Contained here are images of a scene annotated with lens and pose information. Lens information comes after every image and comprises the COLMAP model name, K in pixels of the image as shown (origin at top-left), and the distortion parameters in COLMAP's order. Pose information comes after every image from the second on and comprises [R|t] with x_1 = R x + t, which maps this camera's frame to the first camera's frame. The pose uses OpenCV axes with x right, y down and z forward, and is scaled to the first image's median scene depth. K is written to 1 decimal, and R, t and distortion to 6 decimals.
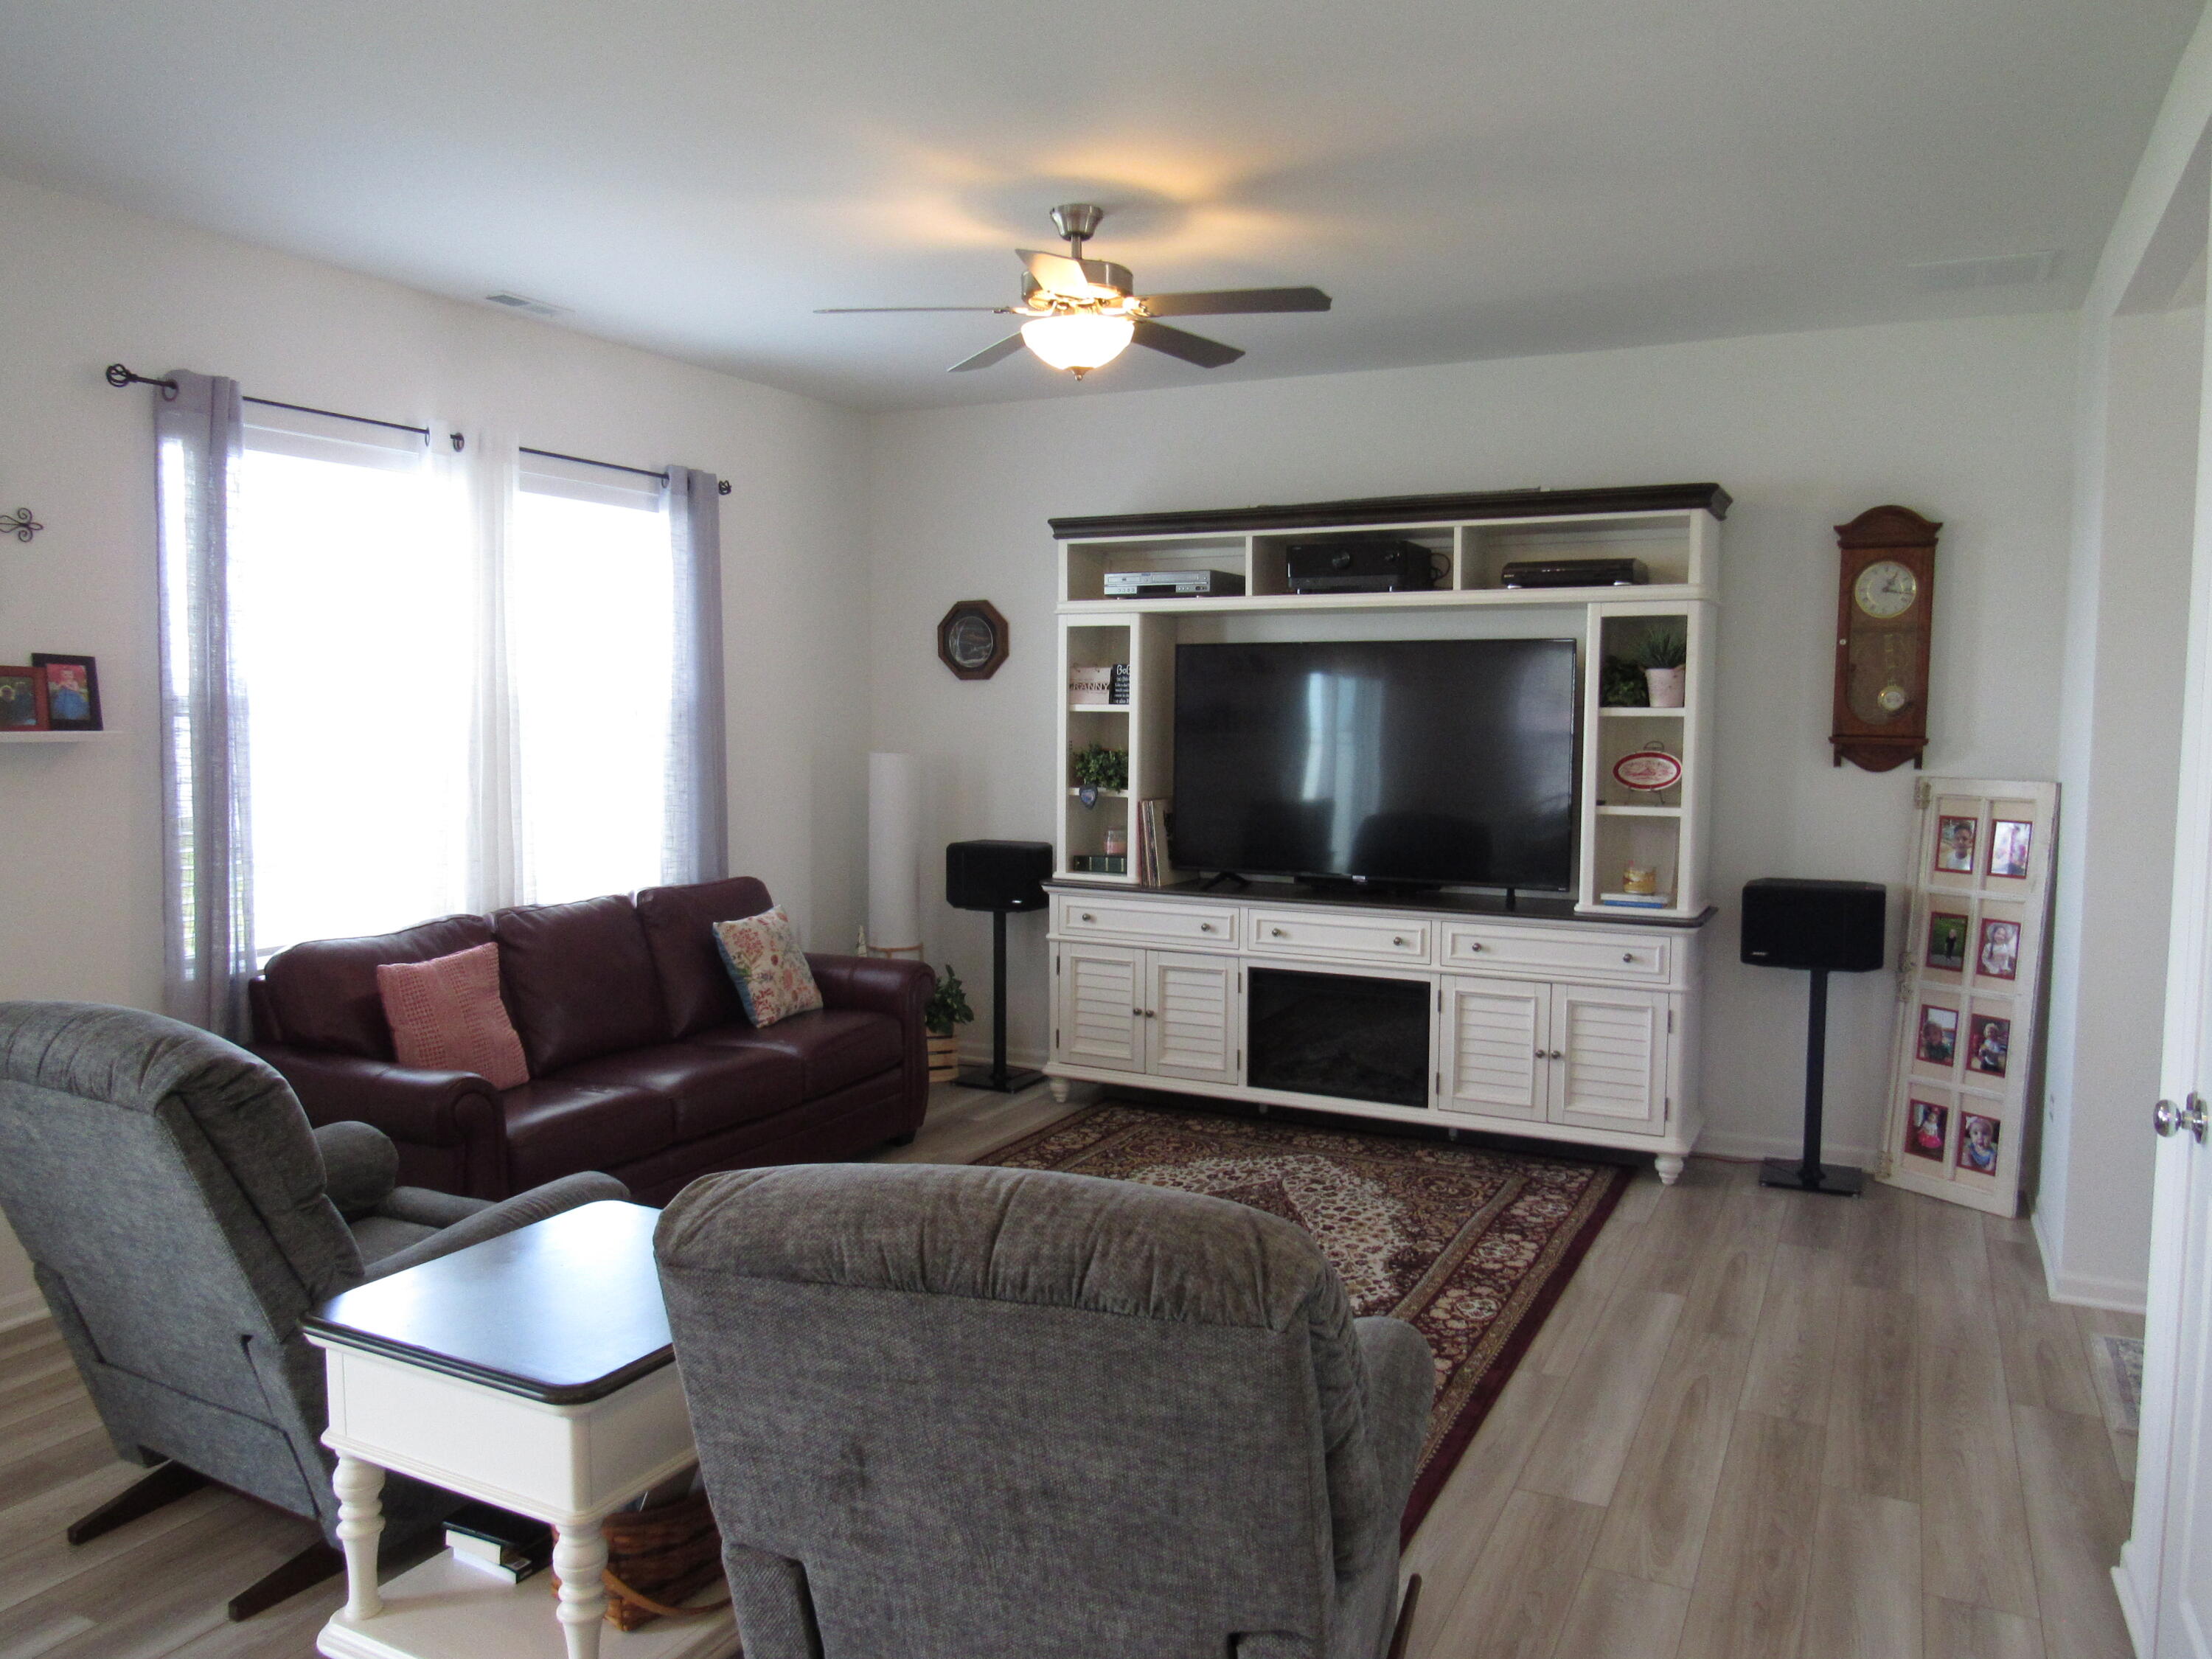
lens RADIAL K [[1582.2, 0, 1092.9], [0, 1582.2, 827.7], [0, 0, 1]] dist [-0.029998, 0.009012]
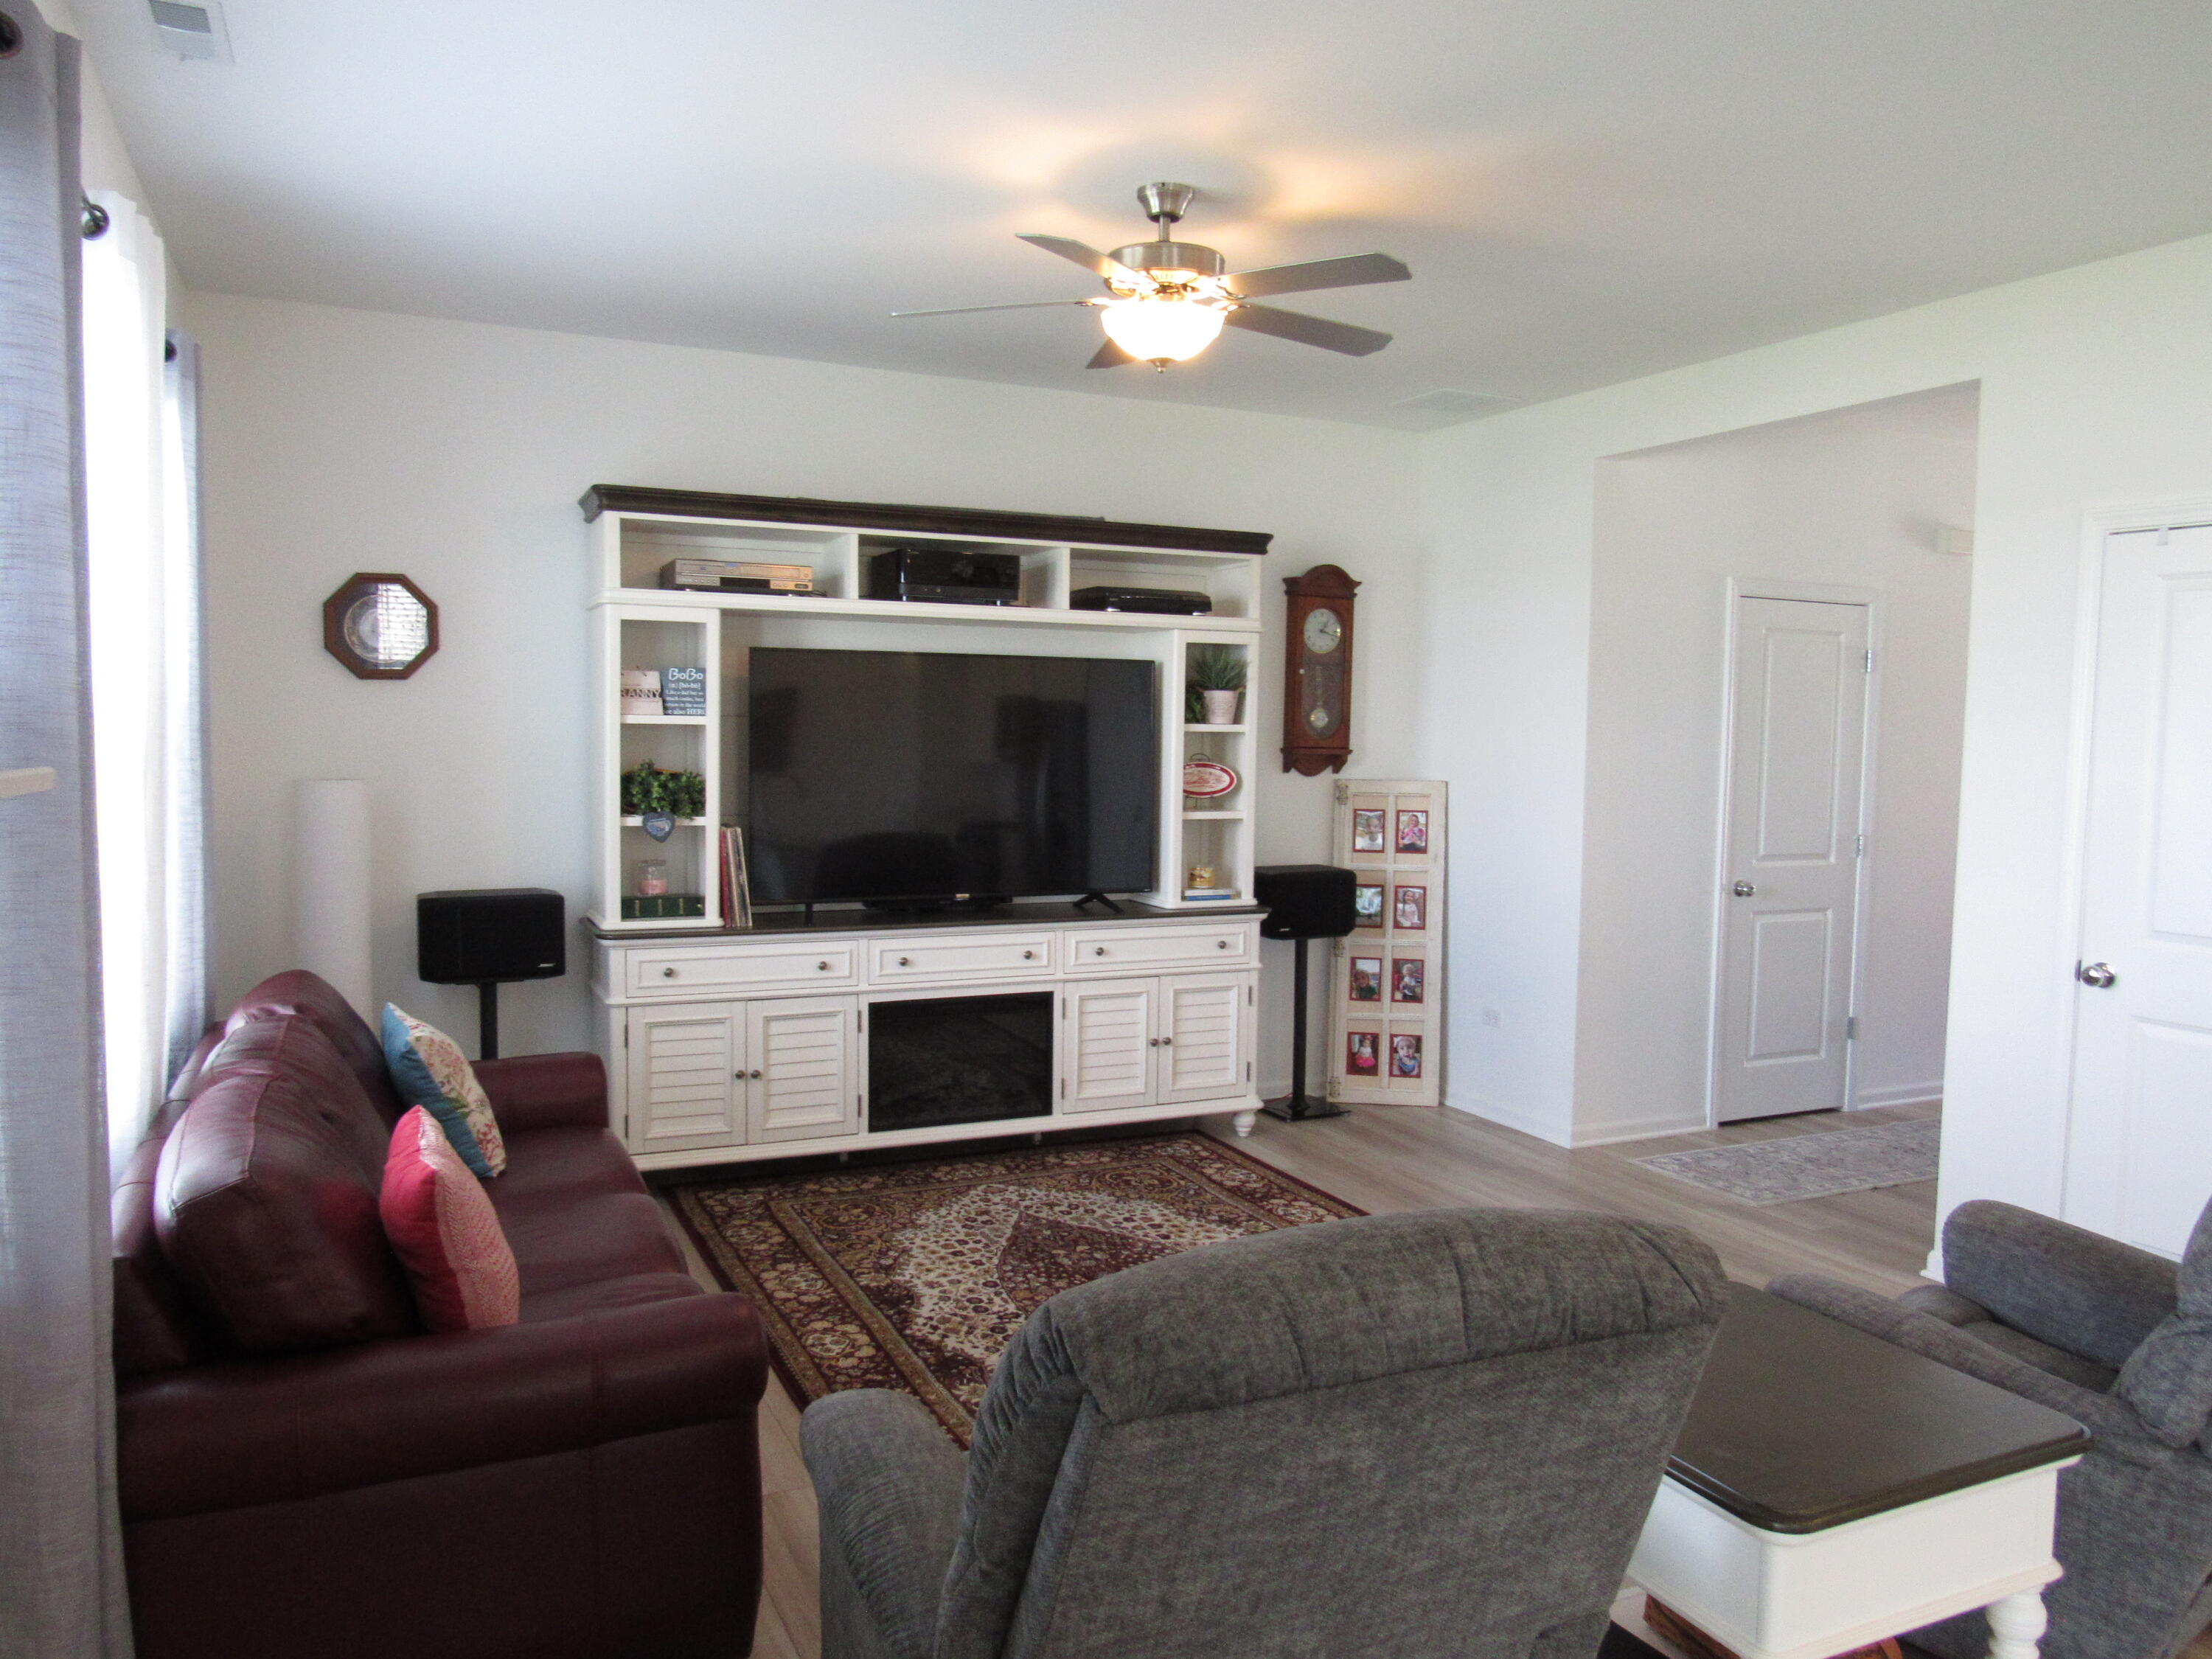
lens RADIAL K [[1582.2, 0, 1111.8], [0, 1582.2, 828.7], [0, 0, 1]] dist [-0.029998, 0.009012]
pose [[0.606973, -0.046379, 0.793368, -0.594985], [0.049843, 0.998552, 0.020240, -0.027257], [-0.793158, 0.027259, 0.608406, 0.359312]]
